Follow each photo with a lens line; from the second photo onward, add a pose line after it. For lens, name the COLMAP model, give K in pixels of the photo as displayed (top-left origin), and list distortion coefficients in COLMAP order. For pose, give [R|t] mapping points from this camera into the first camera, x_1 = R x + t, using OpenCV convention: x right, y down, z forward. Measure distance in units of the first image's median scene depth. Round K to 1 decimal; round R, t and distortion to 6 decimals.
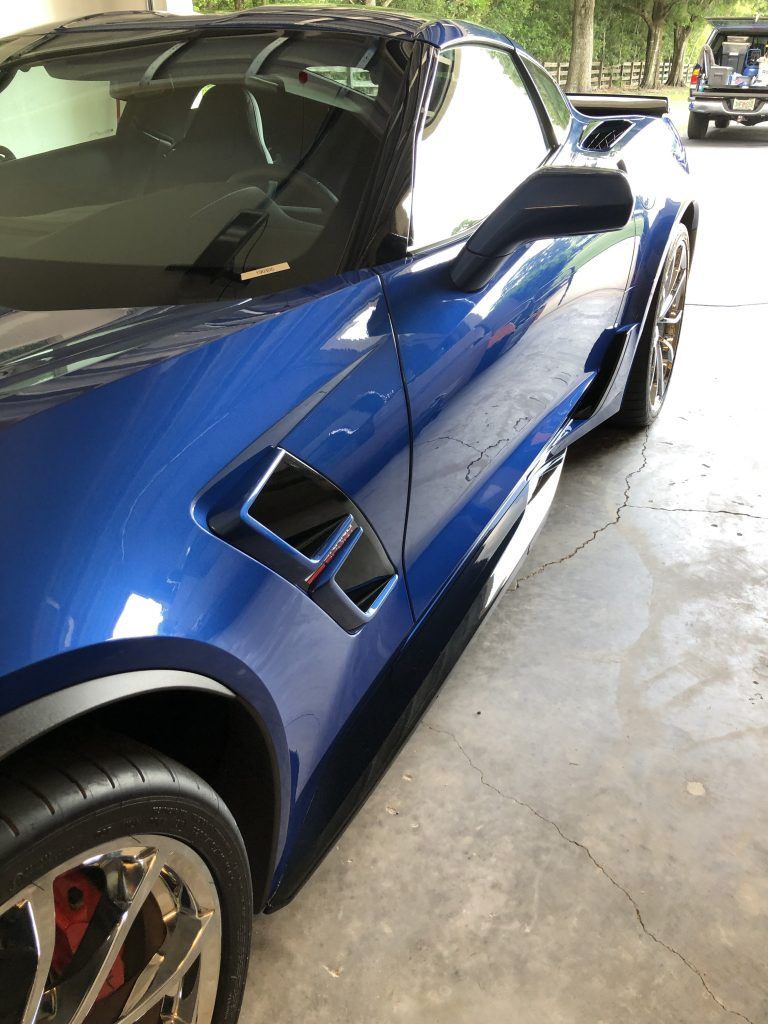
lens RADIAL K [[858.9, 0, 379.7], [0, 858.9, 509.4], [0, 0, 1]] dist [0.010427, 0.001550]
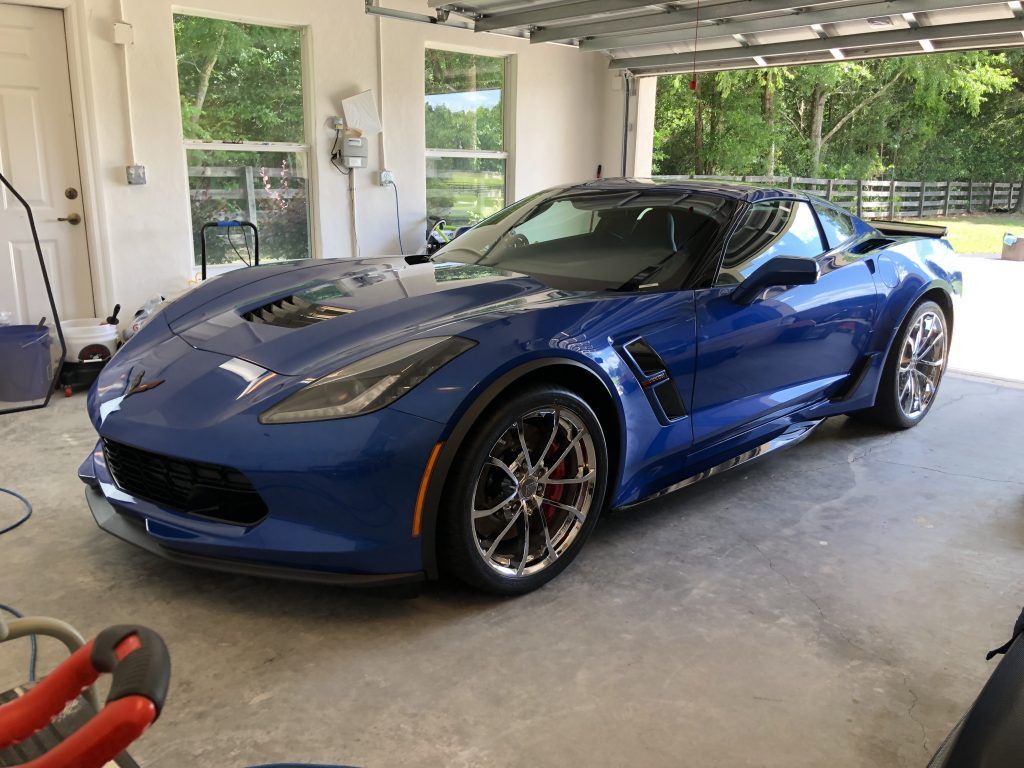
lens RADIAL K [[845.2, 0, 512.9], [0, 845.2, 383.2], [0, 0, 1]] dist [0.002631, 0.030240]
pose [[0.936993, 0.111573, -0.331051, 0.260151], [-0.184785, 0.962499, -0.198620, 0.428552], [0.296476, 0.247279, 0.922472, -1.014468]]
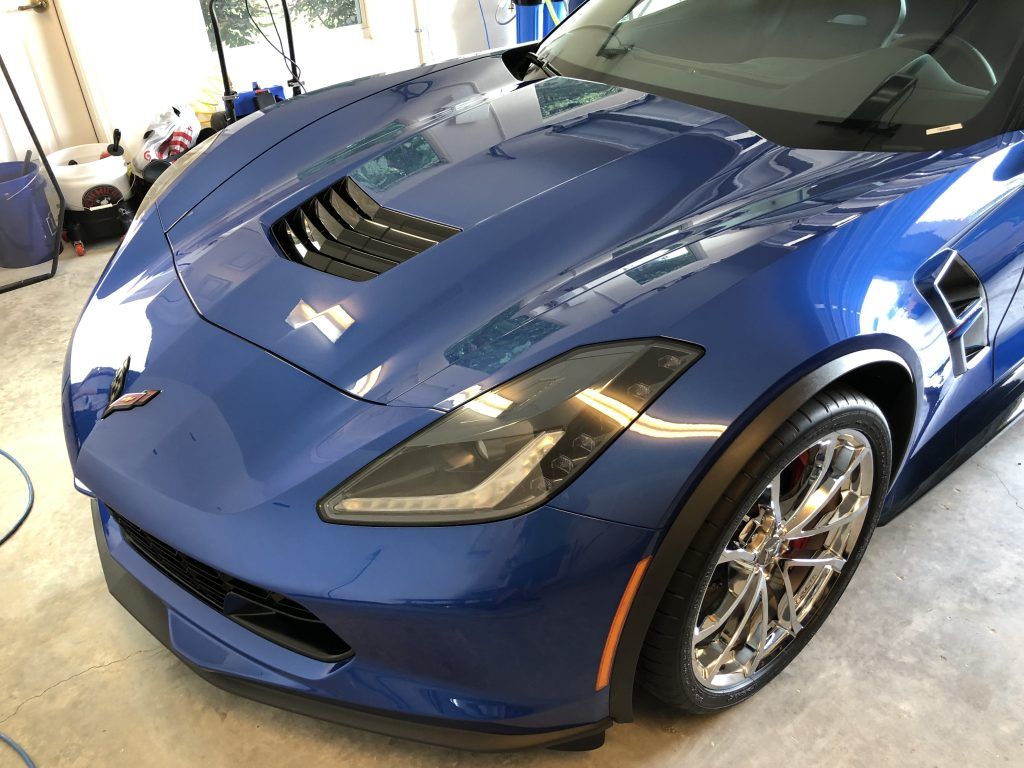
lens RADIAL K [[846.8, 0, 507.9], [0, 846.8, 384.6], [0, 0, 1]] dist [0.010833, 0.009591]
pose [[0.911491, 0.192604, -0.363438, -0.148761], [-0.148354, 0.978059, 0.146257, 0.039255], [0.383633, -0.079395, 0.920066, -0.504117]]
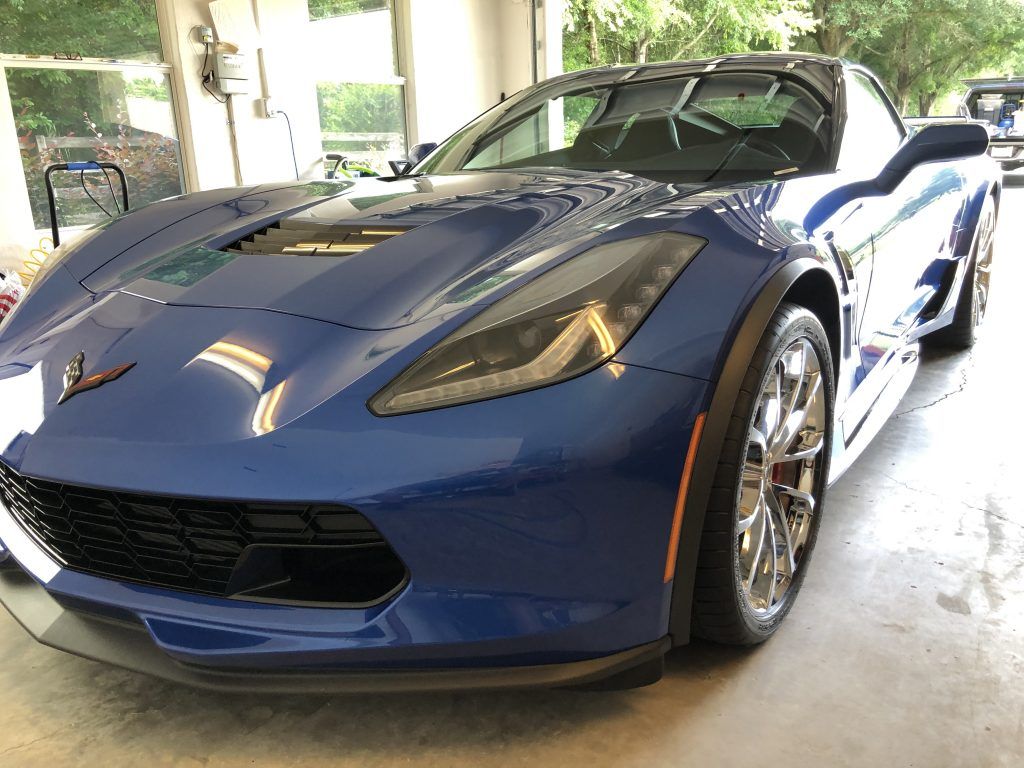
lens RADIAL K [[848.9, 0, 498.1], [0, 848.9, 388.2], [0, 0, 1]] dist [0.032101, -0.045890]
pose [[0.989358, 0.015314, -0.144692, -0.348694], [-0.042800, 0.981079, -0.188816, 0.406358], [0.139063, 0.193000, 0.971294, -0.568134]]
